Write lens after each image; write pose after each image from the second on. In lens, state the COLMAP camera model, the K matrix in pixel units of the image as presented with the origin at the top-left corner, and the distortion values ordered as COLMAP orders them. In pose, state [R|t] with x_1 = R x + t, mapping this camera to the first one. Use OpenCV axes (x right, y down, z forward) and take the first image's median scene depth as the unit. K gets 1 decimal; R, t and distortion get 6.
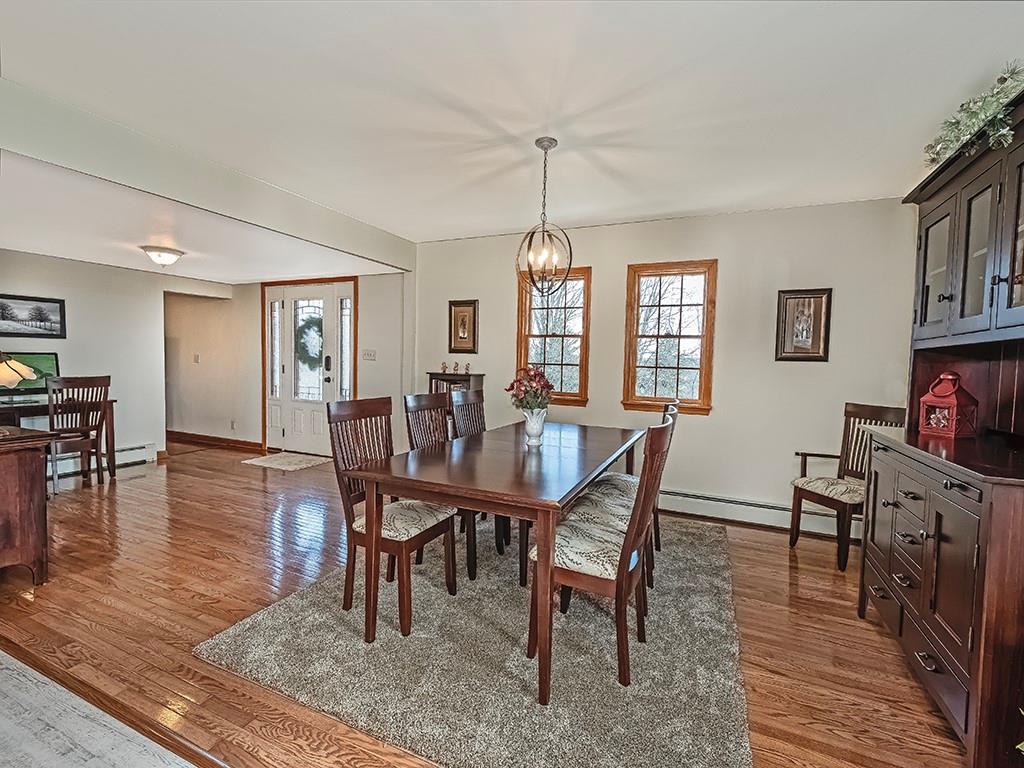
lens RADIAL K [[436.3, 0, 512.0], [0, 436.3, 384.0], [0, 0, 1]] dist [0.003126, -0.000166]
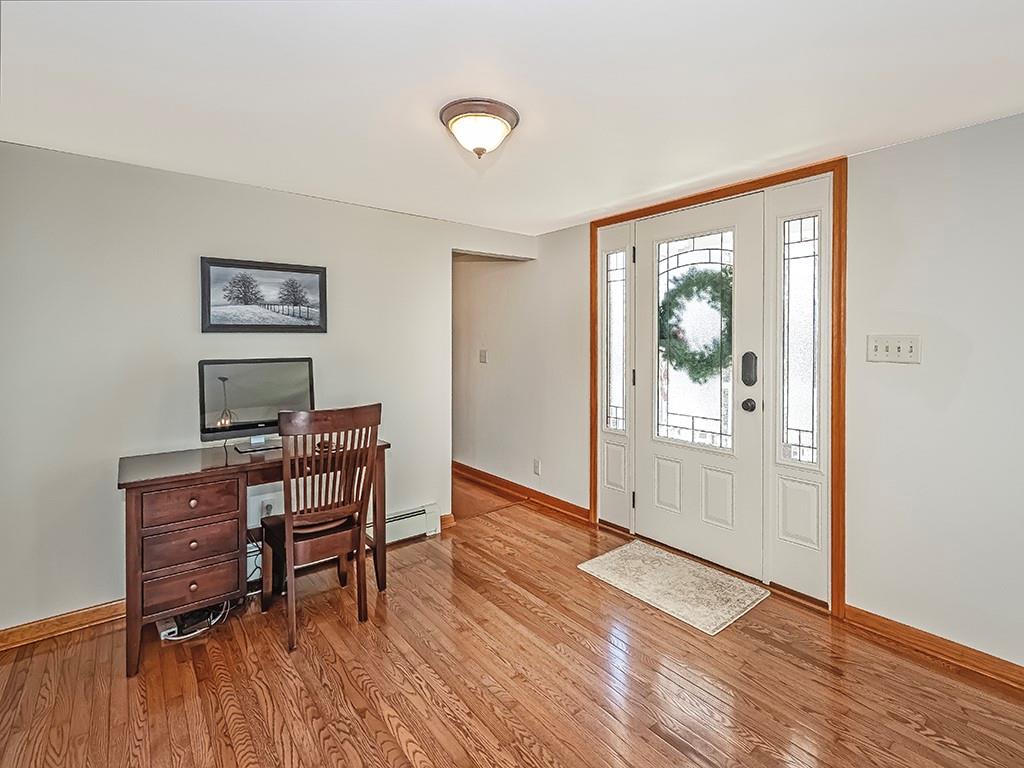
lens RADIAL K [[468.2, 0, 509.7], [0, 468.2, 349.5], [0, 0, 1]] dist [0.001339, 0.000112]
pose [[0.884811, -0.015502, -0.465692, -0.488073], [-0.005048, 0.999069, -0.042848, -0.052906], [0.465923, 0.040263, 0.883909, 0.537901]]
